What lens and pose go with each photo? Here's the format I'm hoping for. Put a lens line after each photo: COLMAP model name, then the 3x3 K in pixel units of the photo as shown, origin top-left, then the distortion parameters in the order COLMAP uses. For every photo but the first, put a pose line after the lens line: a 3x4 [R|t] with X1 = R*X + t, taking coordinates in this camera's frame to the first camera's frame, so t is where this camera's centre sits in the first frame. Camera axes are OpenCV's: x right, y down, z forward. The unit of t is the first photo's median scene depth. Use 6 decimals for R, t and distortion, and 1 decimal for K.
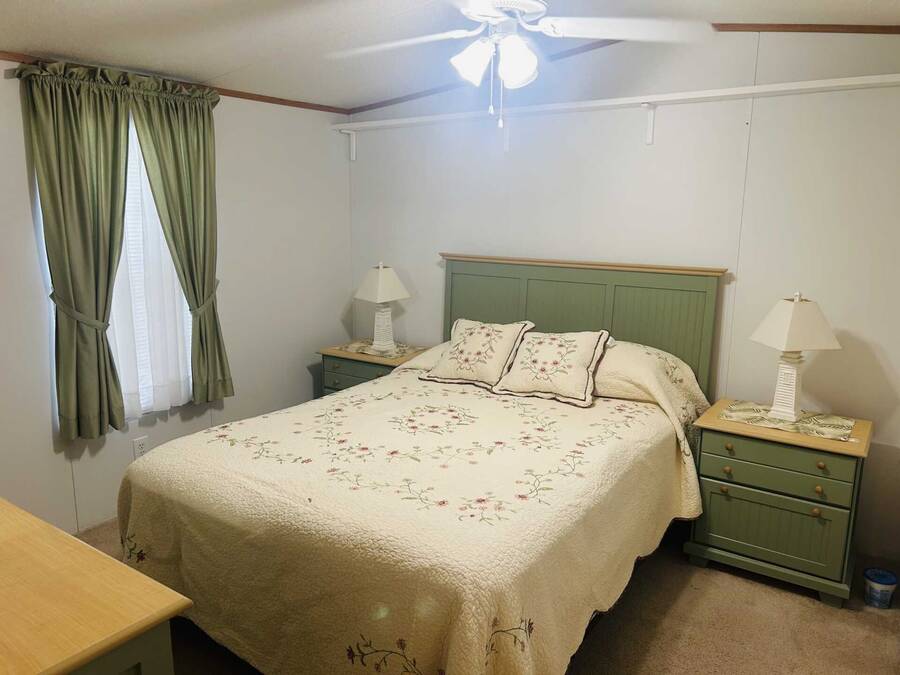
lens RADIAL K [[682.9, 0, 453.0], [0, 682.9, 341.7], [0, 0, 1]] dist [0.039069, -0.073494]
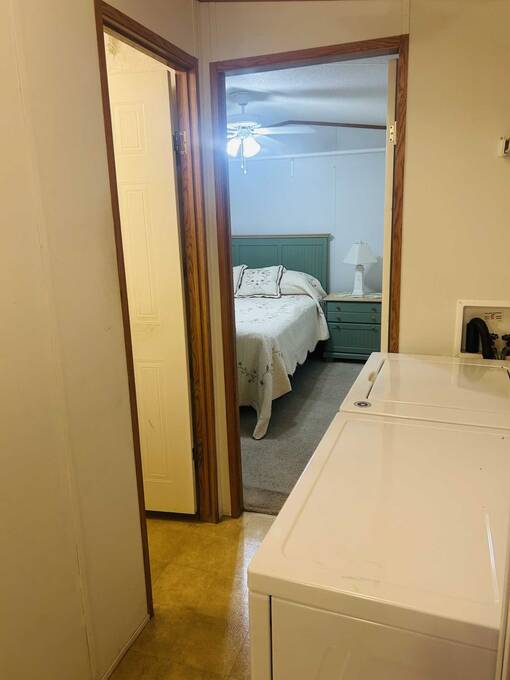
lens RADIAL K [[516.0, 0, 253.0], [0, 516.0, 368.0], [0, 0, 1]] dist [0.039069, -0.073494]
pose [[0.964187, -0.113516, 0.239701, -0.327702], [0.092624, 0.990992, 0.096728, 0.155145], [-0.248522, -0.071062, 0.966016, -0.657590]]
